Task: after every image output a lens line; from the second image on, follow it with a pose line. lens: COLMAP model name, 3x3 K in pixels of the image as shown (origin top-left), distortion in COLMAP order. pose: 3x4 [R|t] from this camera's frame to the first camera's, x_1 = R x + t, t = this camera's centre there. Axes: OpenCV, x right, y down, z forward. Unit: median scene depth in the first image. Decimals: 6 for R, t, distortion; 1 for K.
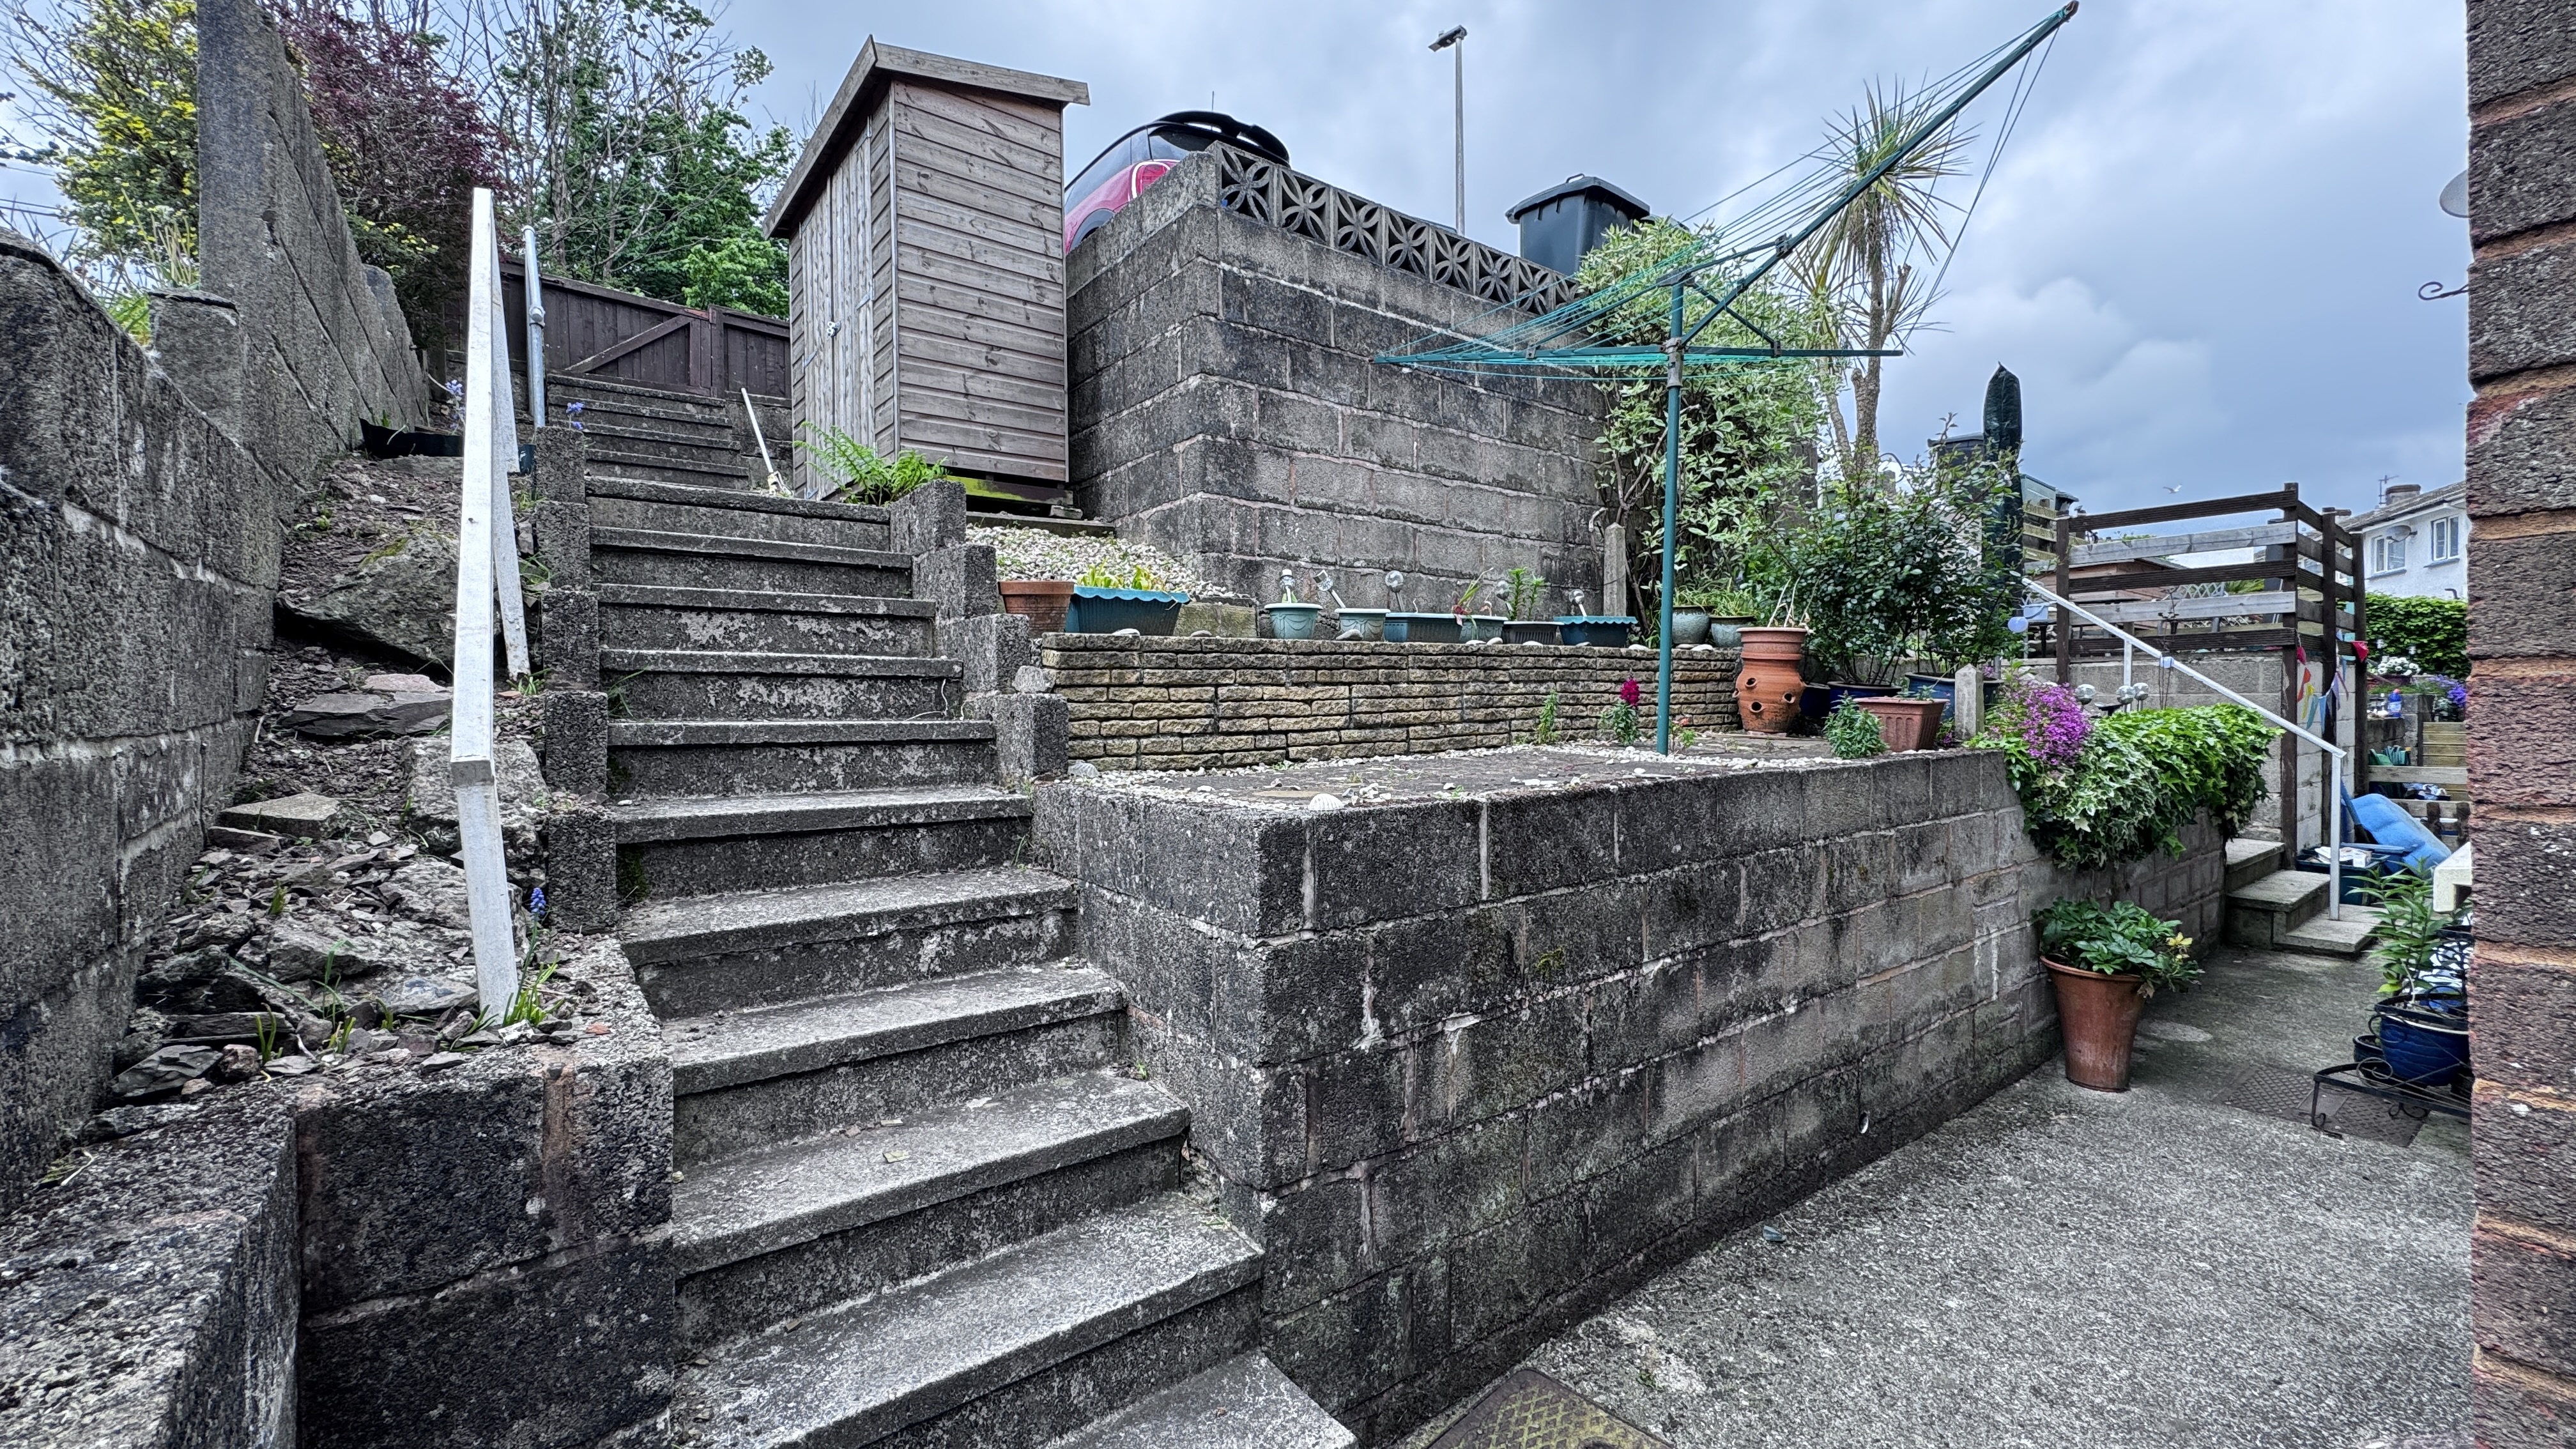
lens RADIAL K [[1029.9, 0, 1286.6], [0, 1029.9, 717.7], [0, 0, 1]] dist [-0.002919, 0.000317]
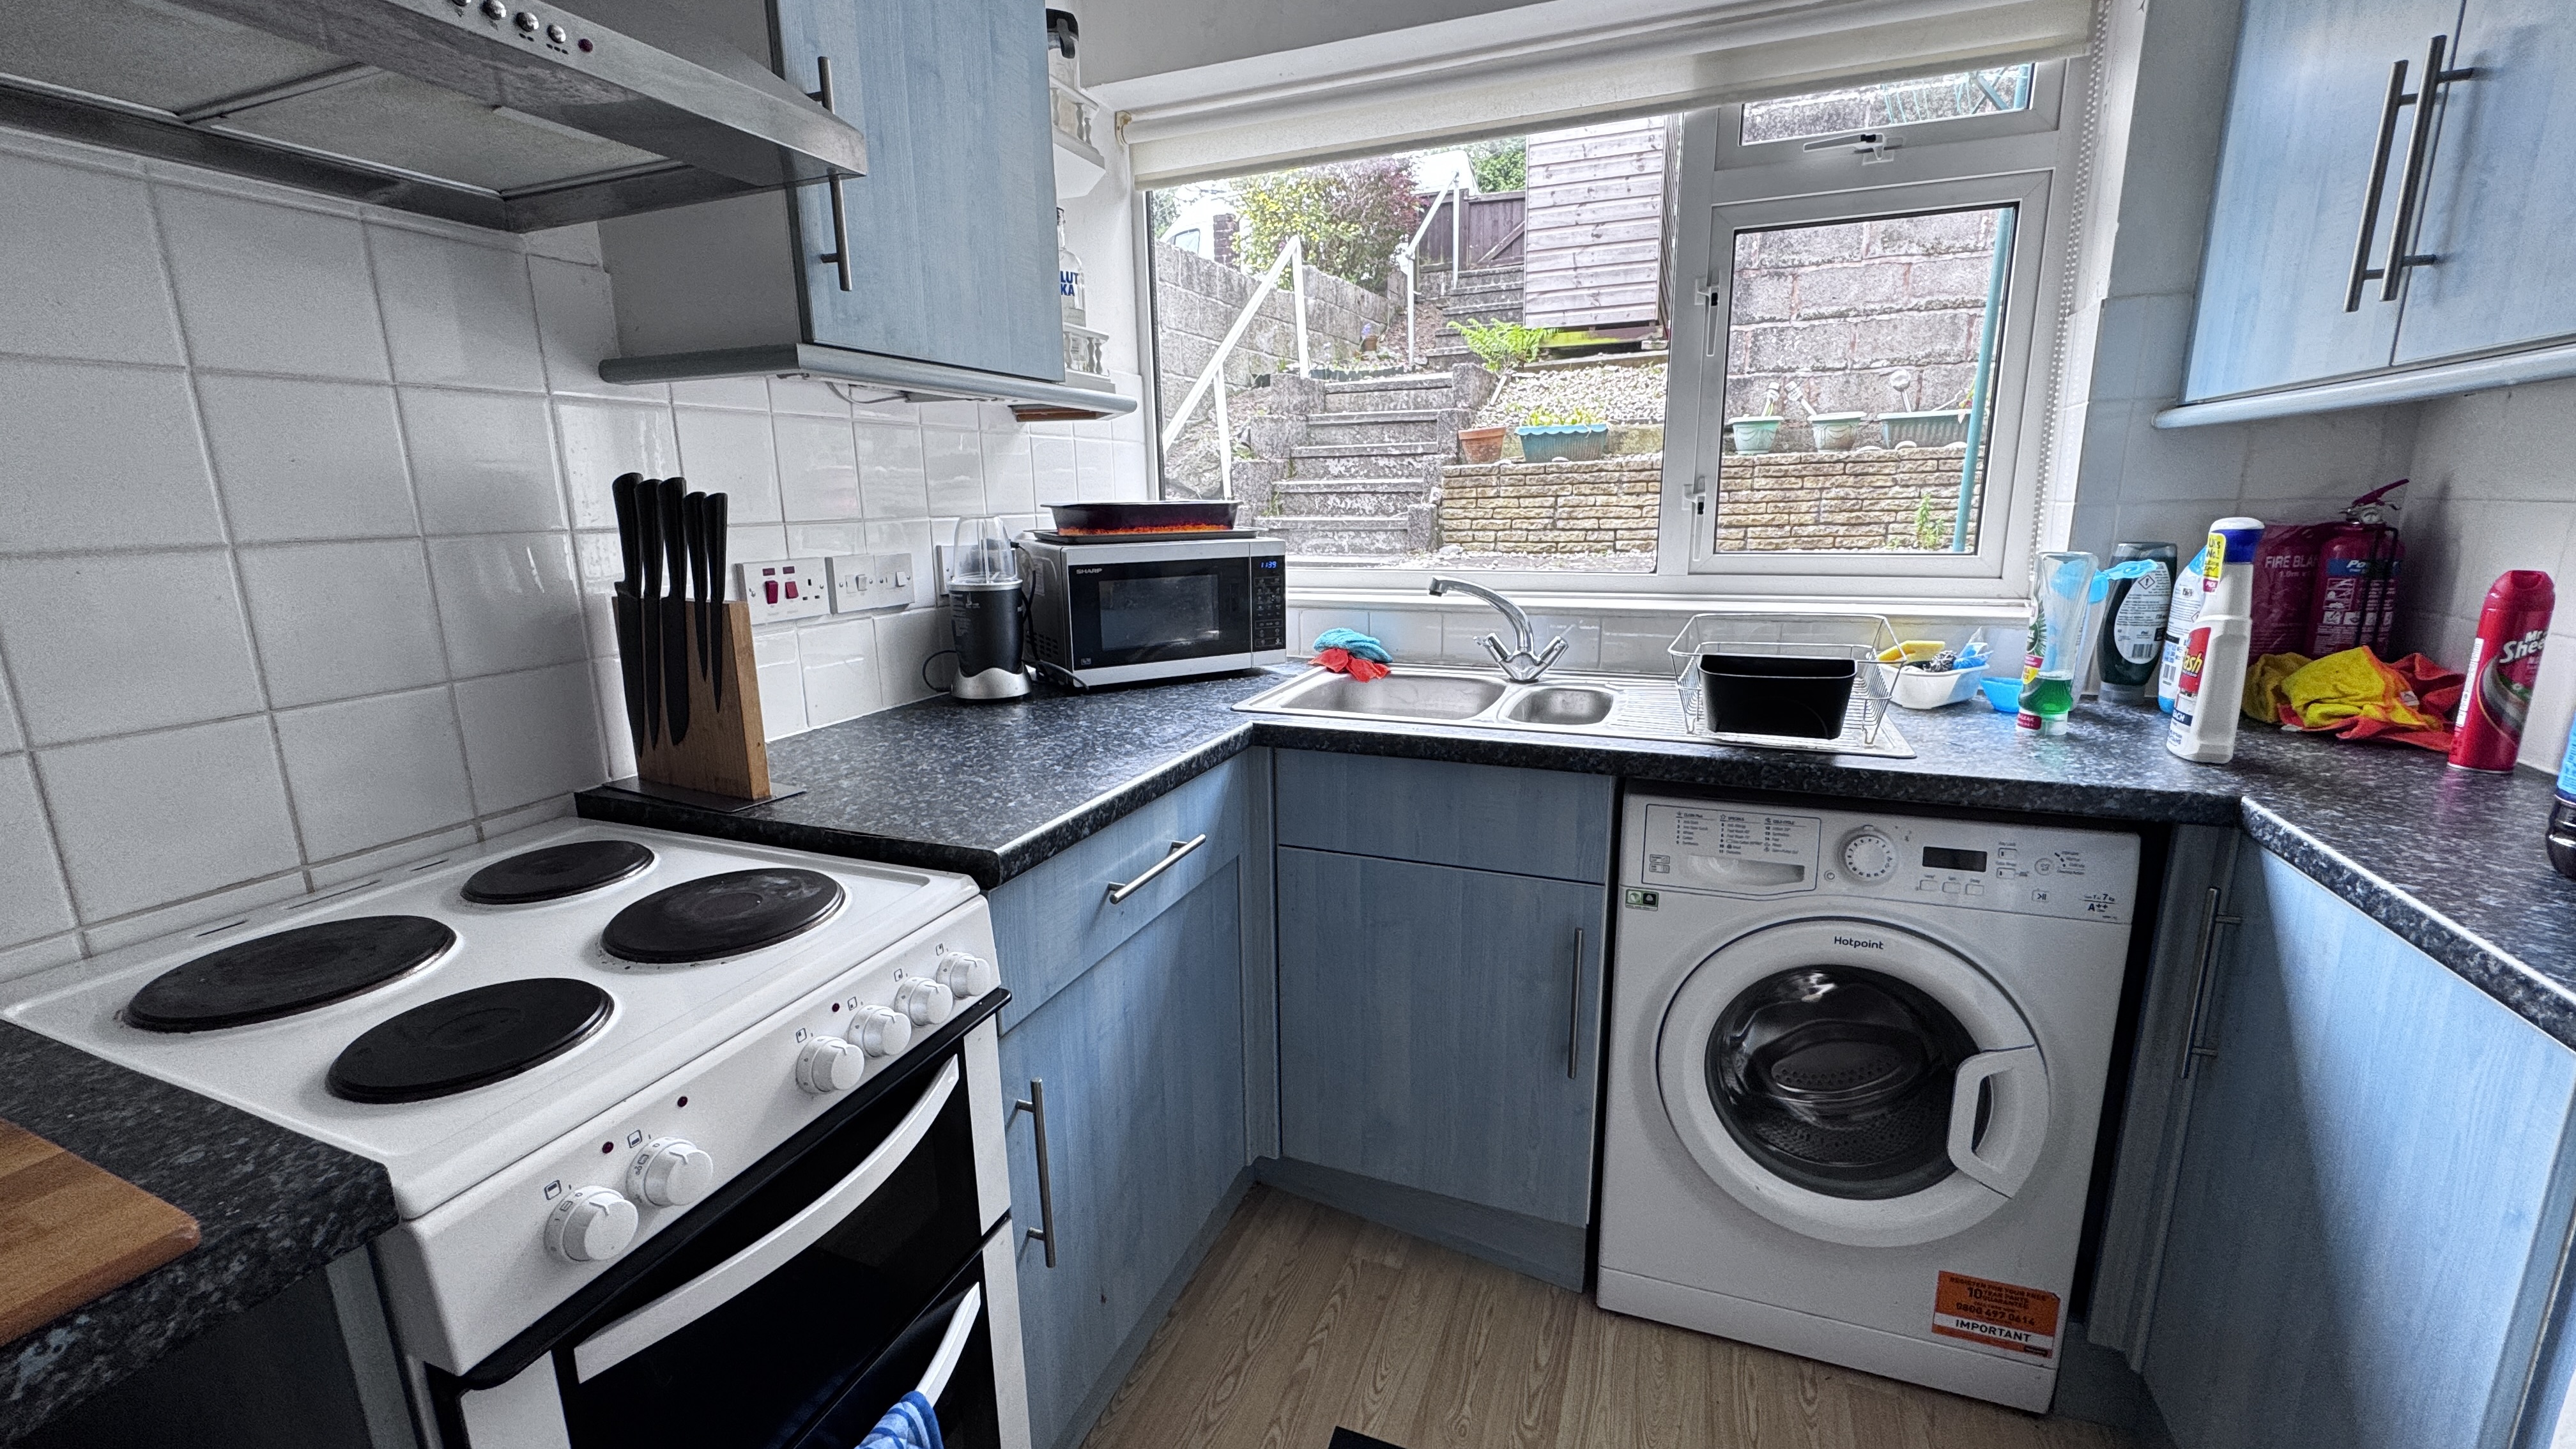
lens RADIAL K [[1029.9, 0, 1286.6], [0, 1029.9, 717.7], [0, 0, 1]] dist [-0.002919, 0.000317]
pose [[0.512356, 0.184188, -0.838789, 0.960341], [0.004163, 0.976185, 0.216901, -0.040445], [0.858763, -0.114623, 0.499387, -0.094270]]
